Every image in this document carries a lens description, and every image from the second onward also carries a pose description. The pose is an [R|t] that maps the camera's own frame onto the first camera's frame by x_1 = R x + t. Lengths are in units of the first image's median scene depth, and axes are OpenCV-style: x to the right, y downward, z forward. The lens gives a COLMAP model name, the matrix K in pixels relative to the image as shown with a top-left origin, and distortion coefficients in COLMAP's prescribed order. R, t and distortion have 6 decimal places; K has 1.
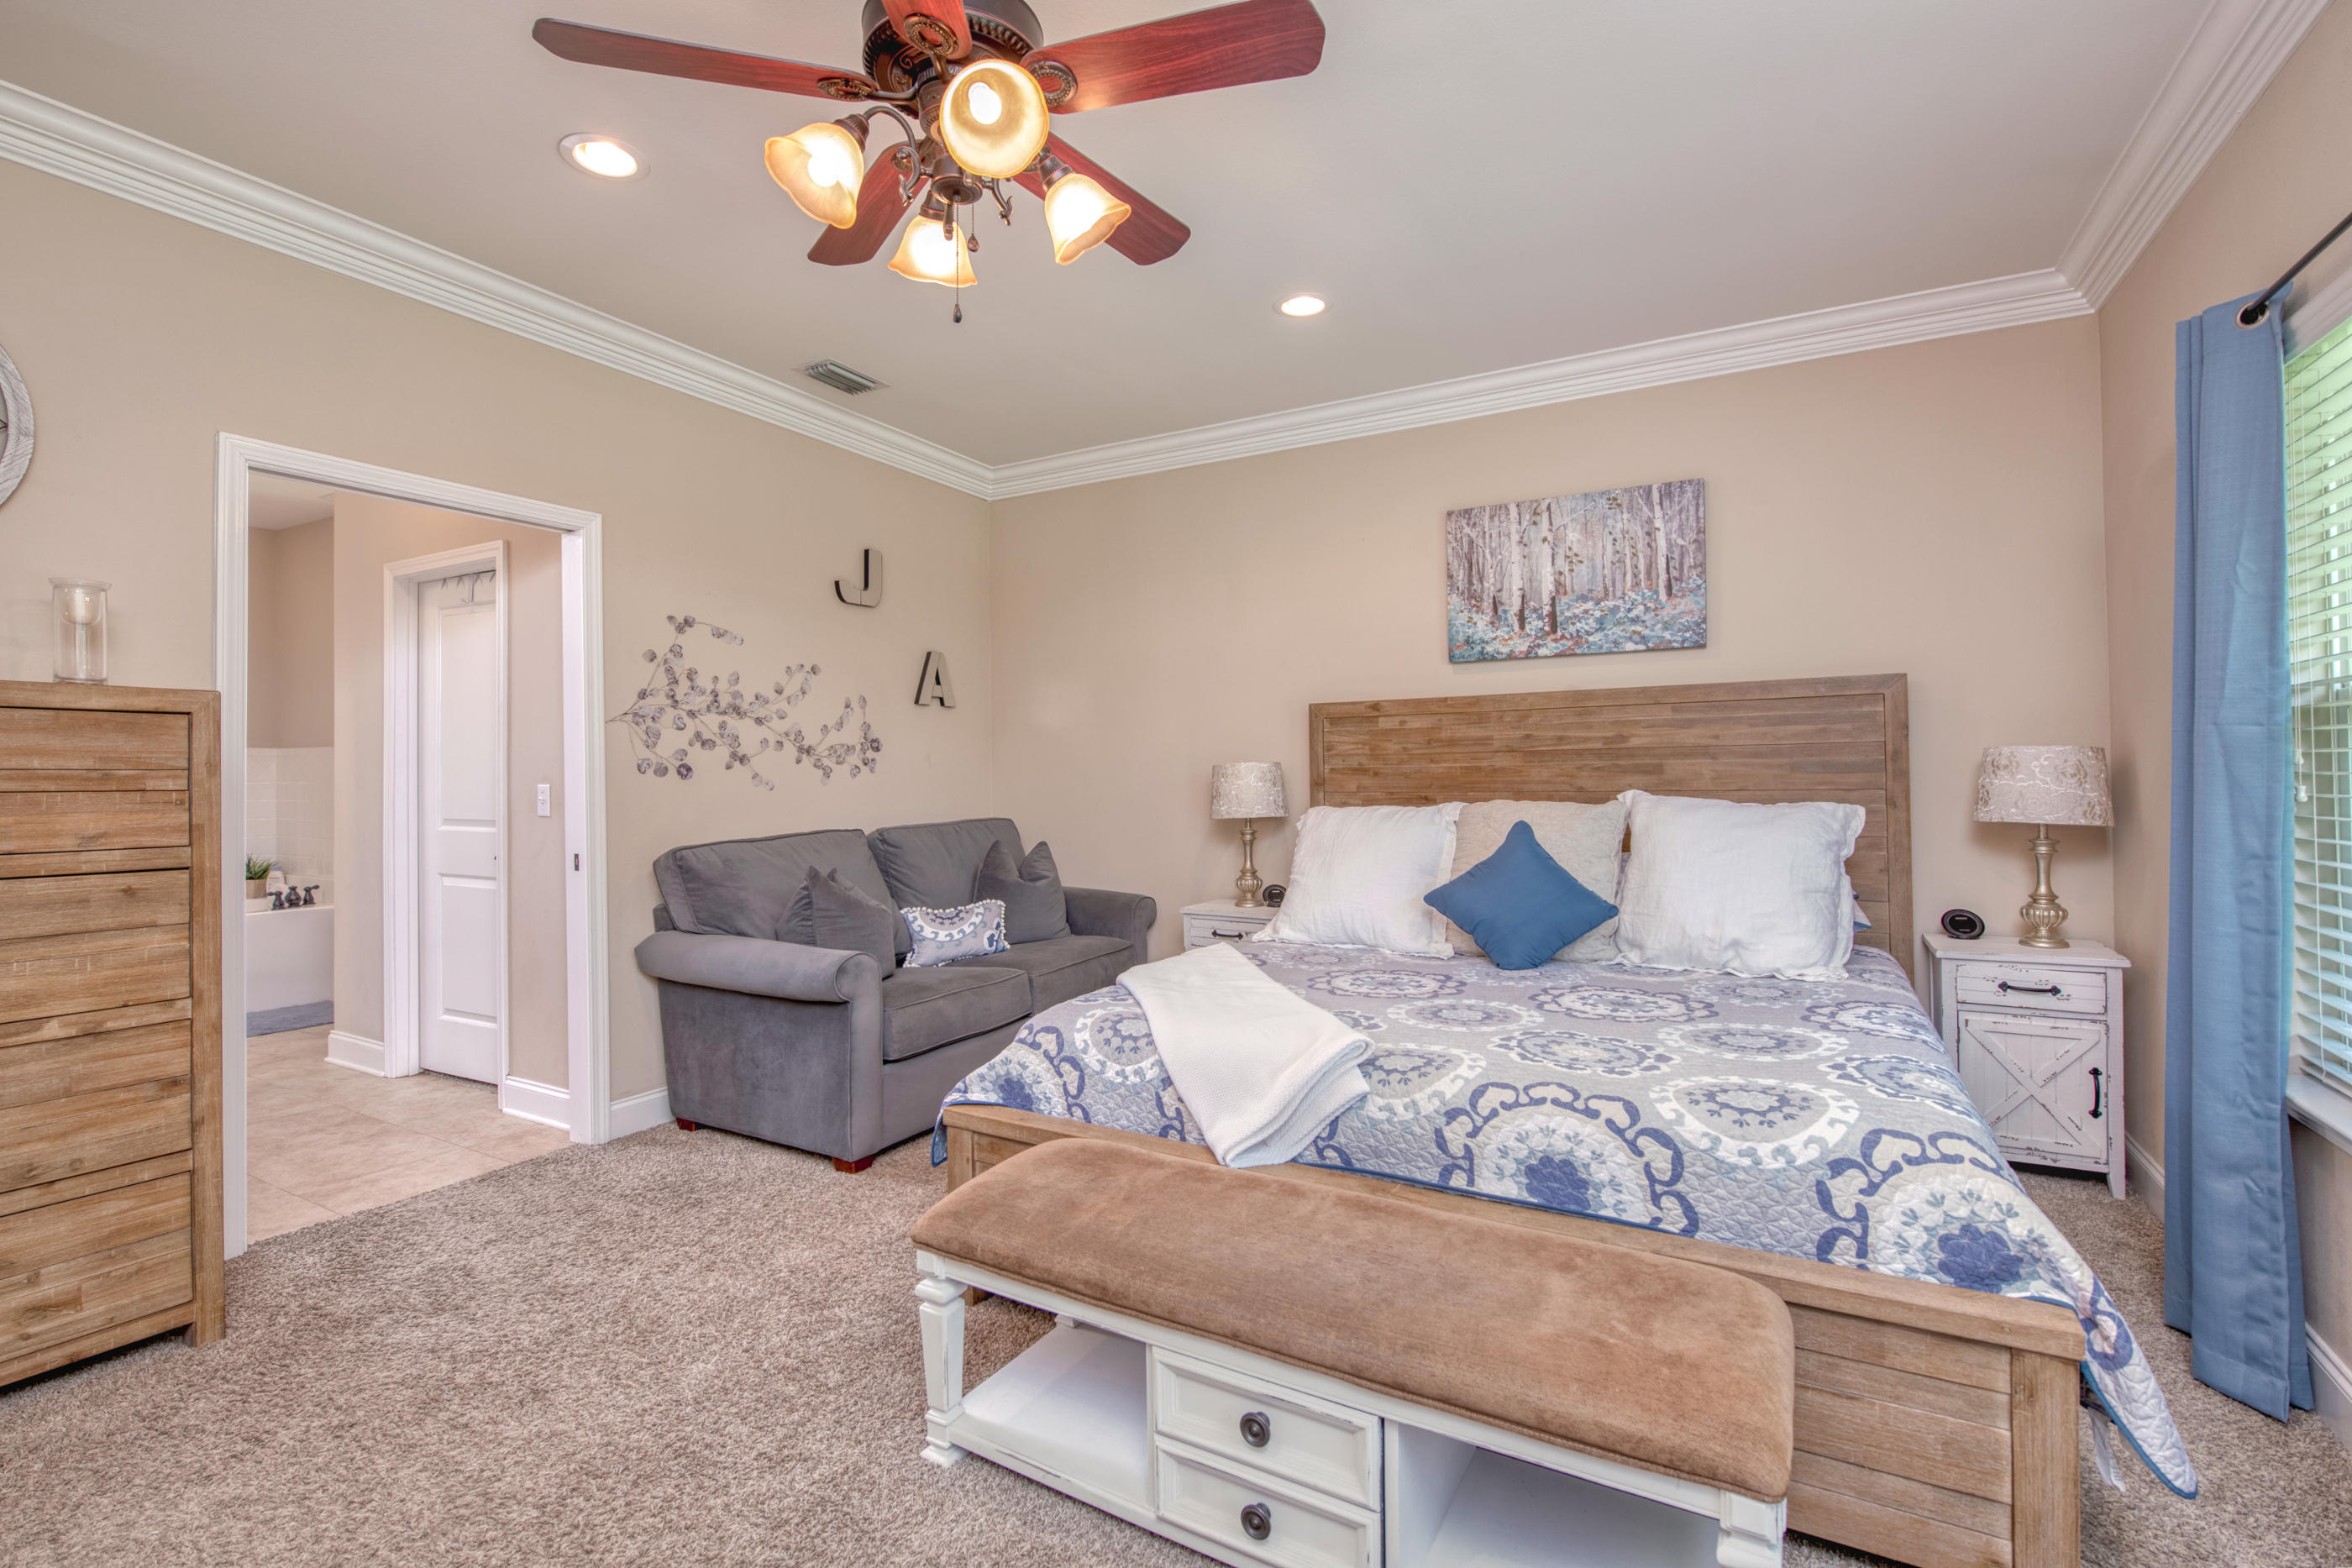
lens RADIAL K [[1004.9, 0, 1176.0], [0, 1004.9, 784.0], [0, 0, 1]] dist [-0.032511, -0.000246]
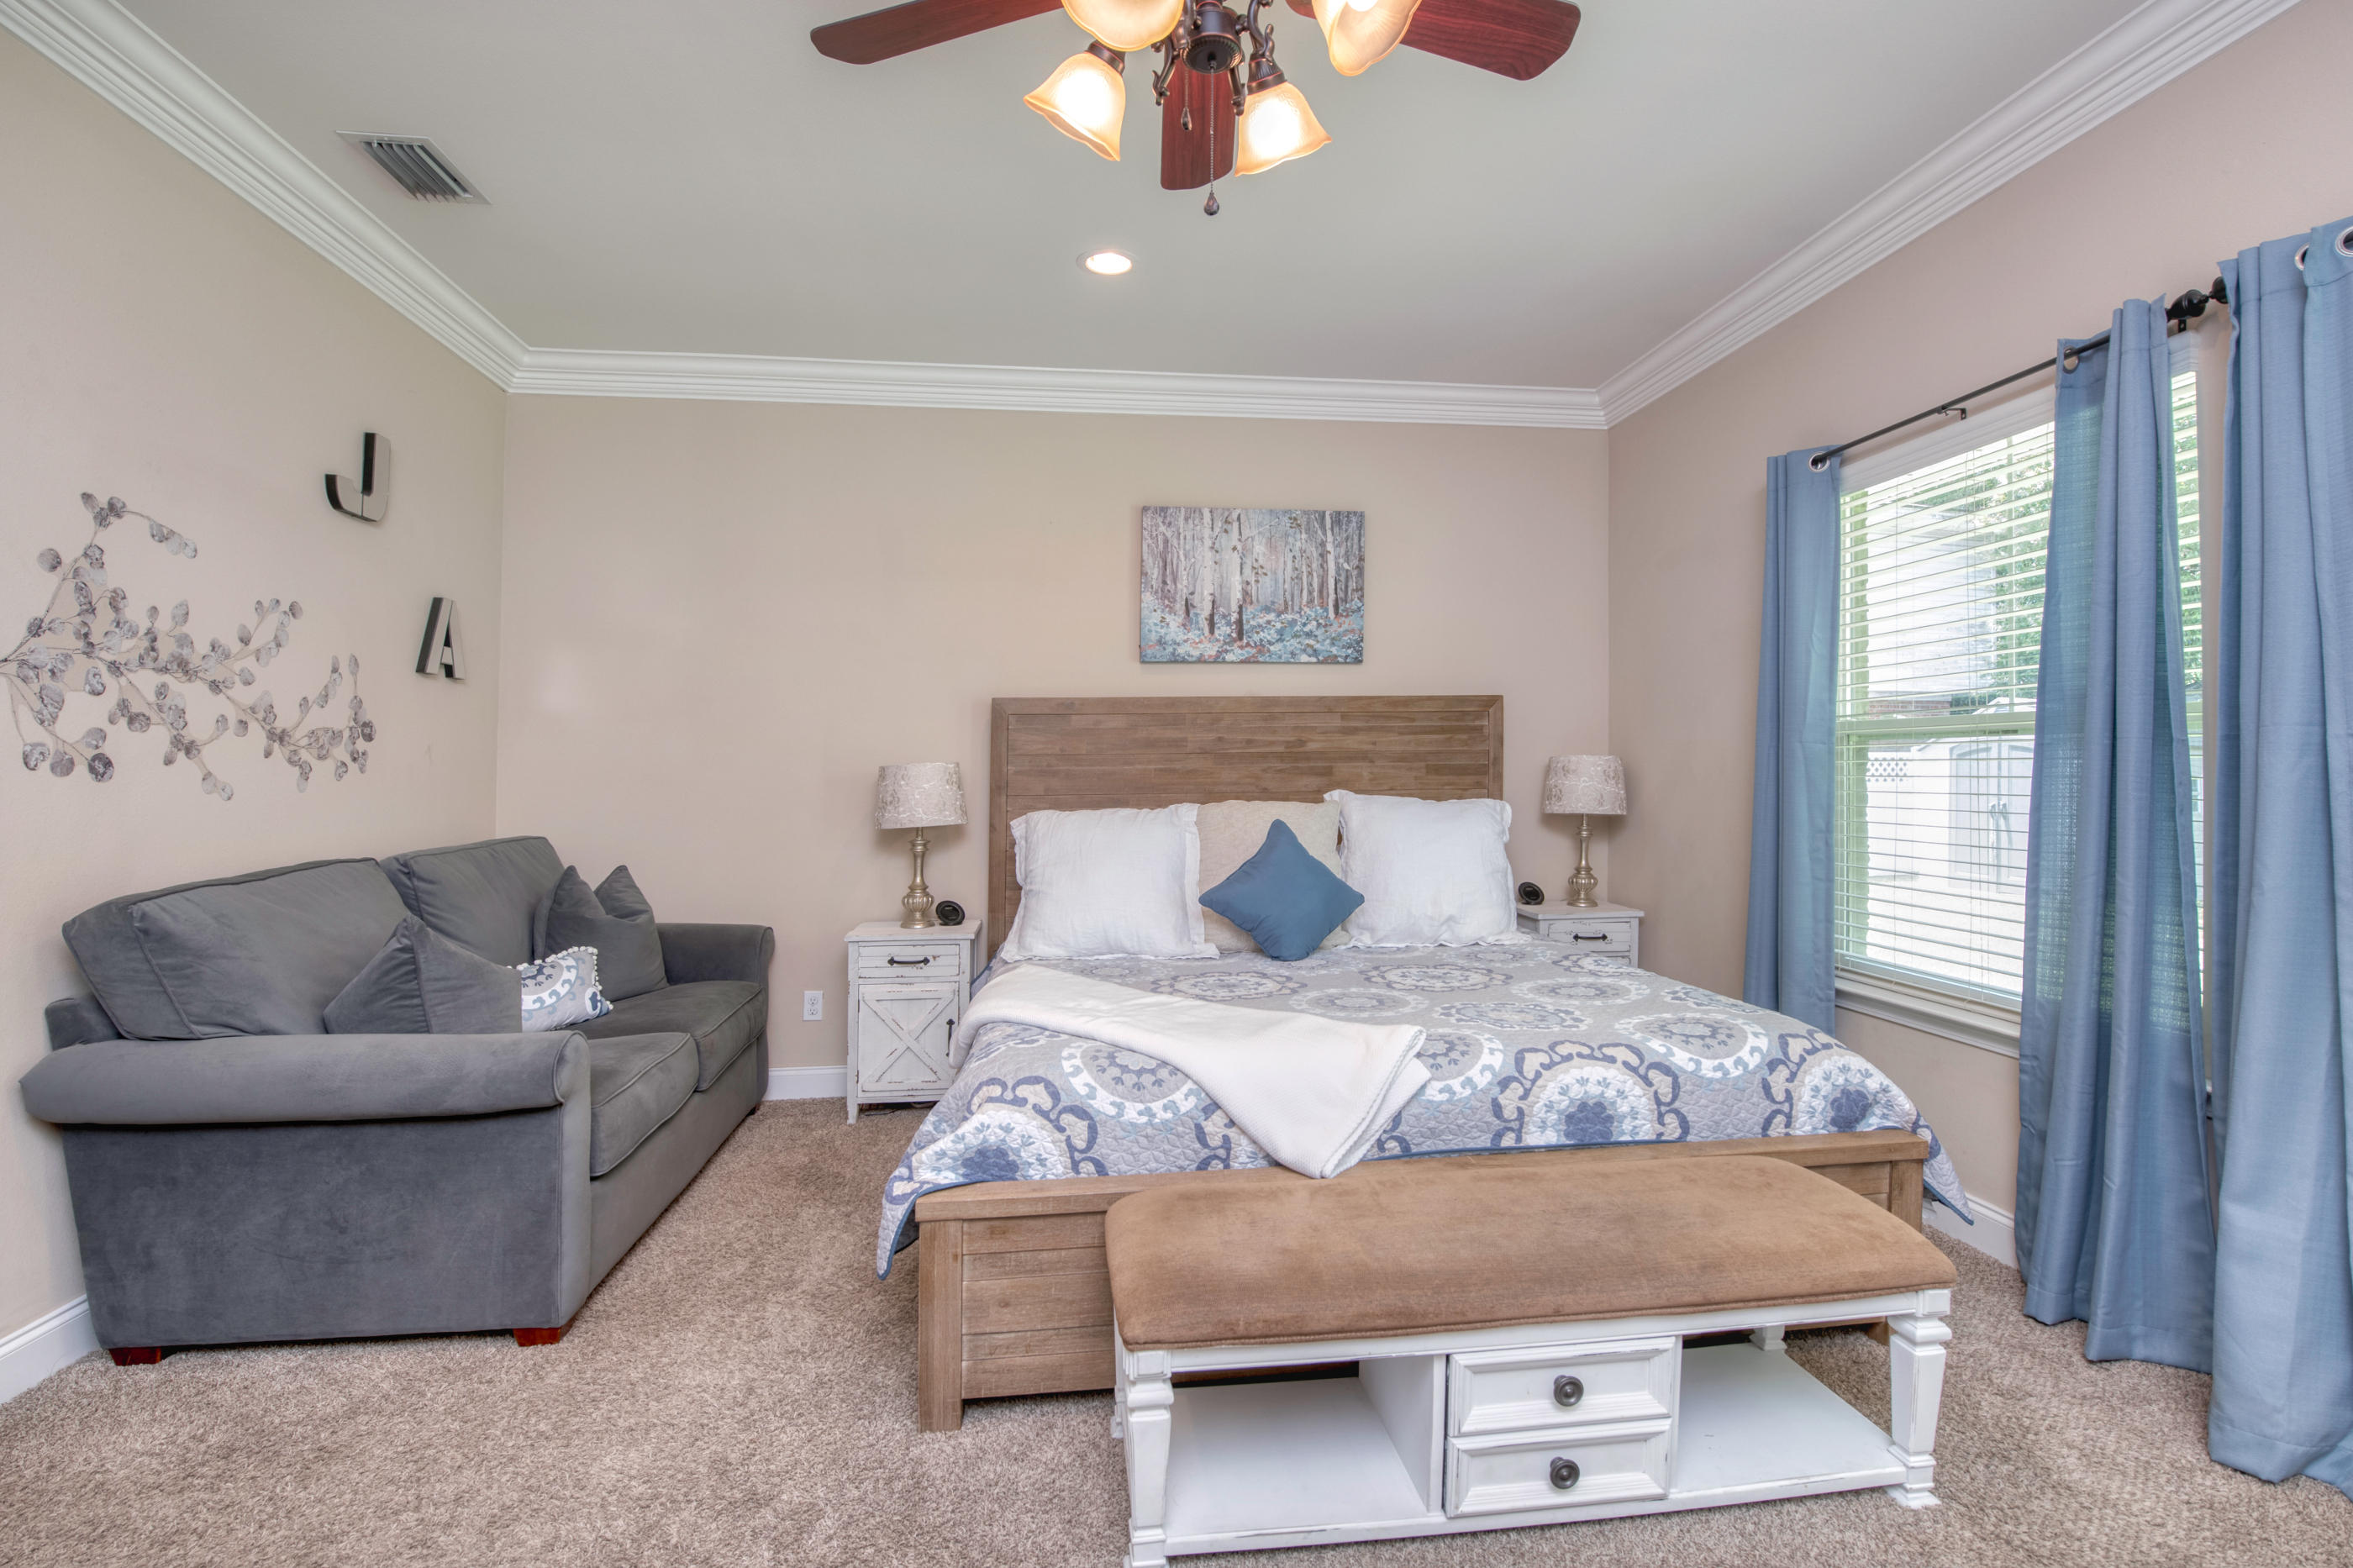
lens RADIAL K [[1064.5, 0, 1178.1], [0, 1064.5, 845.5], [0, 0, 1]] dist [-0.050210, 0.014549]
pose [[0.801284, -0.035157, 0.597250, -0.360789], [0.003995, 0.998564, 0.053421, 0.003350], [-0.598271, -0.040420, 0.800274, 0.153067]]
